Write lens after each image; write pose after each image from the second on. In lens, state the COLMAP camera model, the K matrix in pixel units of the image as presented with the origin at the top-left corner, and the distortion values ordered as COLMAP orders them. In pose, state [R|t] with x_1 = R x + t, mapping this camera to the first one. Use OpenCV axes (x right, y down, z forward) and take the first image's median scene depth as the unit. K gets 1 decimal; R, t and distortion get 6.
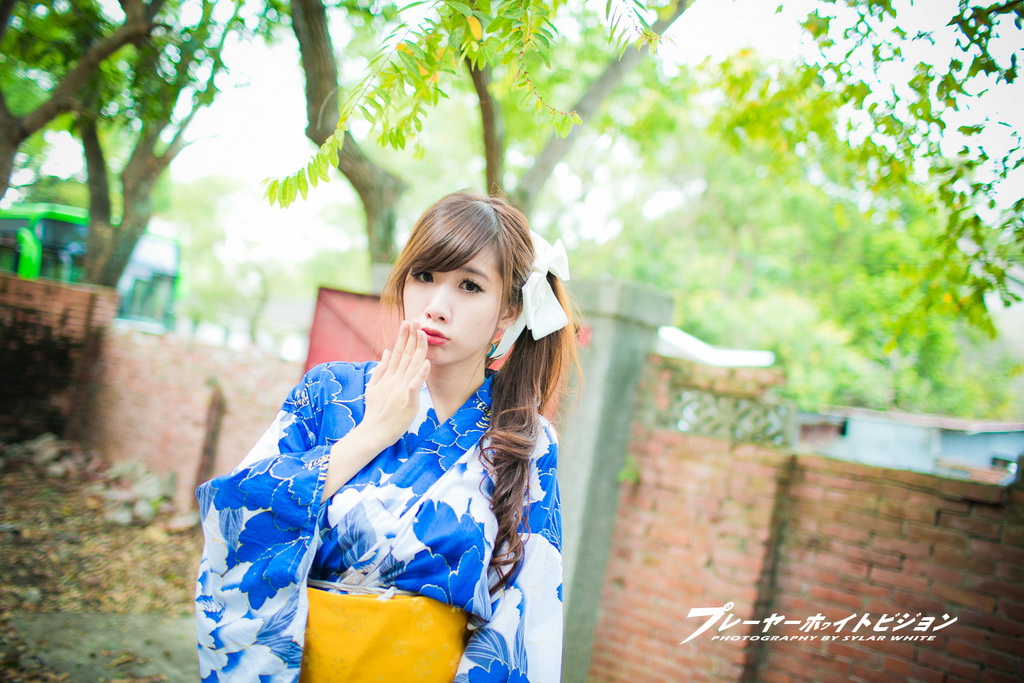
lens RADIAL K [[985.4, 0, 512.0], [0, 985.4, 341.5], [0, 0, 1]] dist [-0.095757, 0.121526]
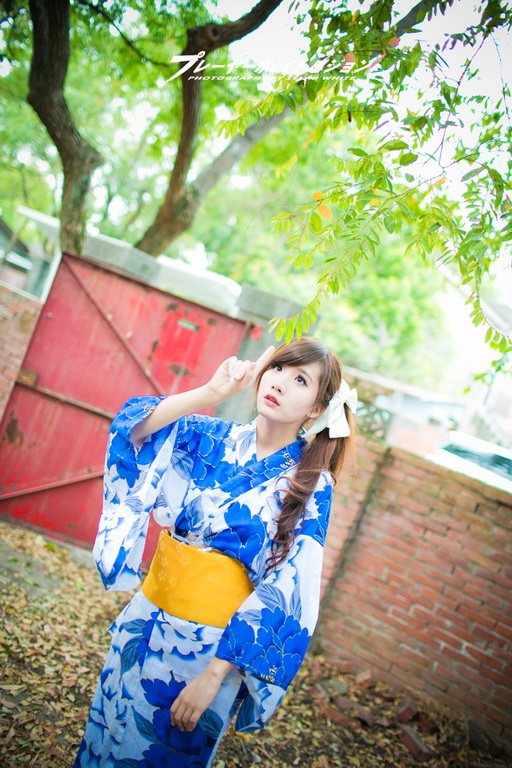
lens RADIAL K [[739.1, 0, 256.0], [0, 739.1, 384.0], [0, 0, 1]] dist [-0.095757, 0.121526]
pose [[0.951182, 0.171148, 0.256830, -0.195229], [-0.209698, 0.968962, 0.130921, -0.076343], [-0.226451, -0.178386, 0.957548, -0.005775]]
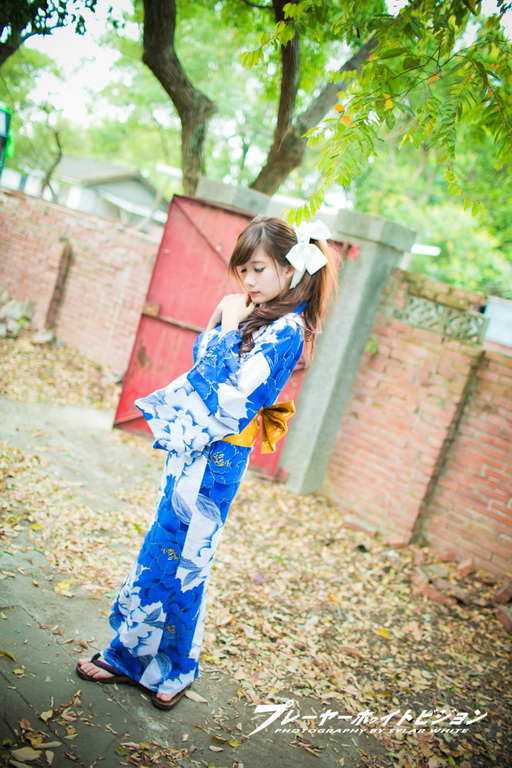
lens RADIAL K [[739.1, 0, 256.0], [0, 739.1, 384.0], [0, 0, 1]] dist [-0.095757, 0.121526]
pose [[0.992707, 0.104185, 0.060657, -0.127962], [-0.115644, 0.965105, 0.234944, -0.061035], [-0.034063, -0.240245, 0.970115, -0.121699]]
